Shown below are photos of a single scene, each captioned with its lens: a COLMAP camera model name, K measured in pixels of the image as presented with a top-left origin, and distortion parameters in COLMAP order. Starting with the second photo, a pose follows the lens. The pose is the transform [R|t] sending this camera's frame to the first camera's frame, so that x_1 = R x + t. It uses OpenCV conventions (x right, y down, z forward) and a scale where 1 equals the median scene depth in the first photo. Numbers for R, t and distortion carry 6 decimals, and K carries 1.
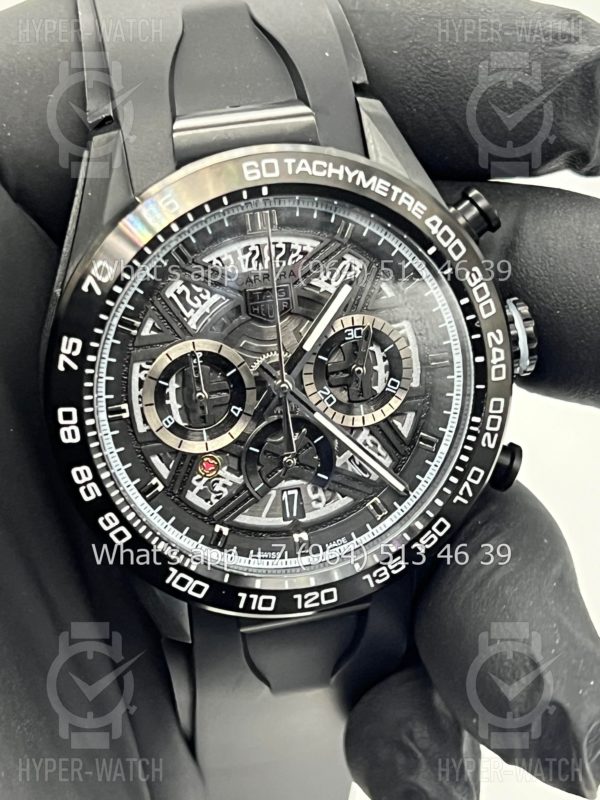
lens RADIAL K [[1880.4, 0, 295.0], [0, 1880.4, 405.0], [0, 0, 1]] dist [0.238305, 0.000000]
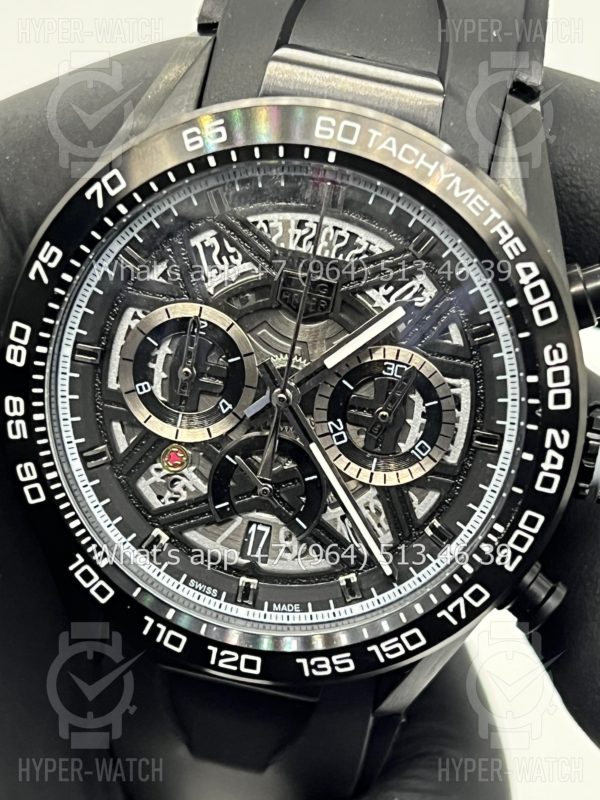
lens RADIAL K [[1880.4, 0, 298.5], [0, 1880.4, 402.7], [0, 0, 1]] dist [0.238305, 0.000000]
pose [[0.895858, 0.356014, -0.265880, 0.213810], [-0.366062, 0.930506, 0.012539, -0.020282], [0.251867, 0.086095, 0.963925, 0.222466]]
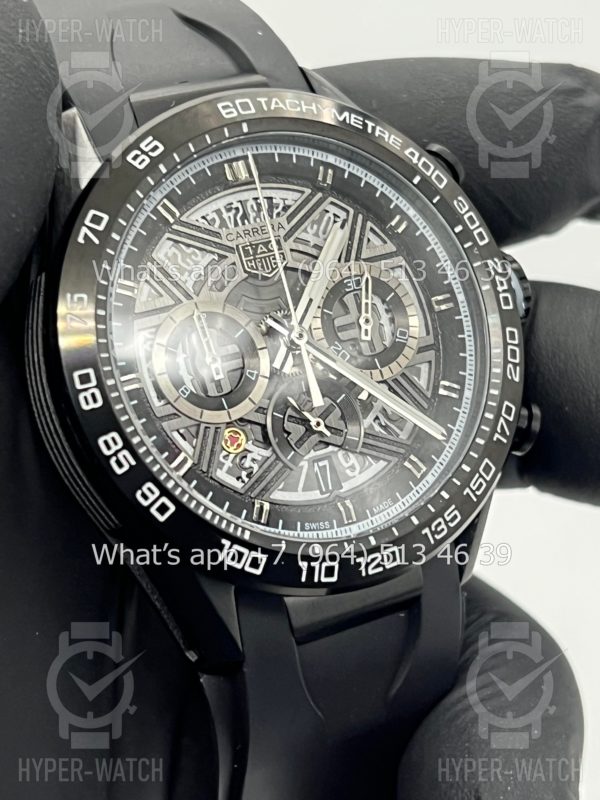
lens RADIAL K [[1880.4, 0, 307.1], [0, 1880.4, 403.0], [0, 0, 1]] dist [0.238305, 0.000000]
pose [[0.961288, -0.157938, 0.225788, -0.215446], [0.222937, 0.927376, -0.300455, 0.298698], [-0.161937, 0.339160, 0.926686, 0.149643]]
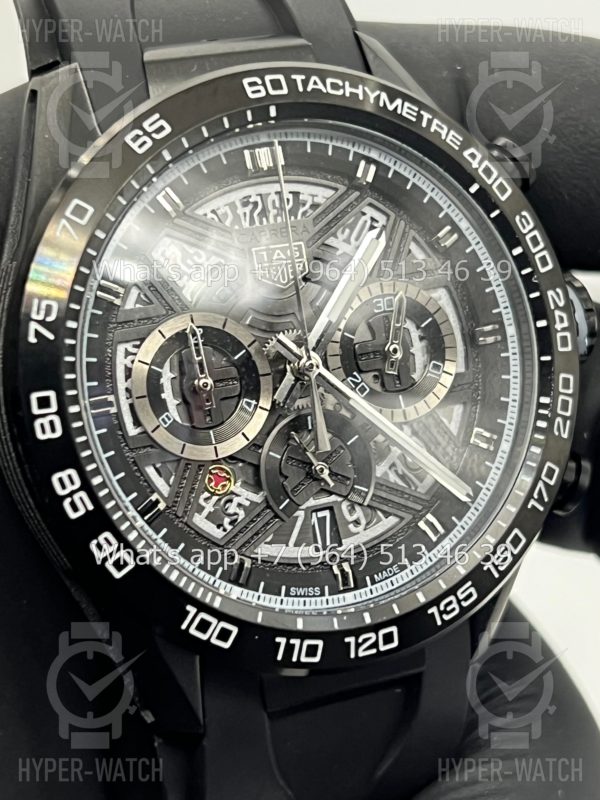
lens RADIAL K [[1880.4, 0, 291.8], [0, 1880.4, 403.0], [0, 0, 1]] dist [0.238305, 0.000000]
pose [[0.985367, -0.066608, 0.156892, -0.136365], [0.100916, 0.969791, -0.222085, 0.177489], [-0.137360, 0.234668, 0.962322, 0.249029]]
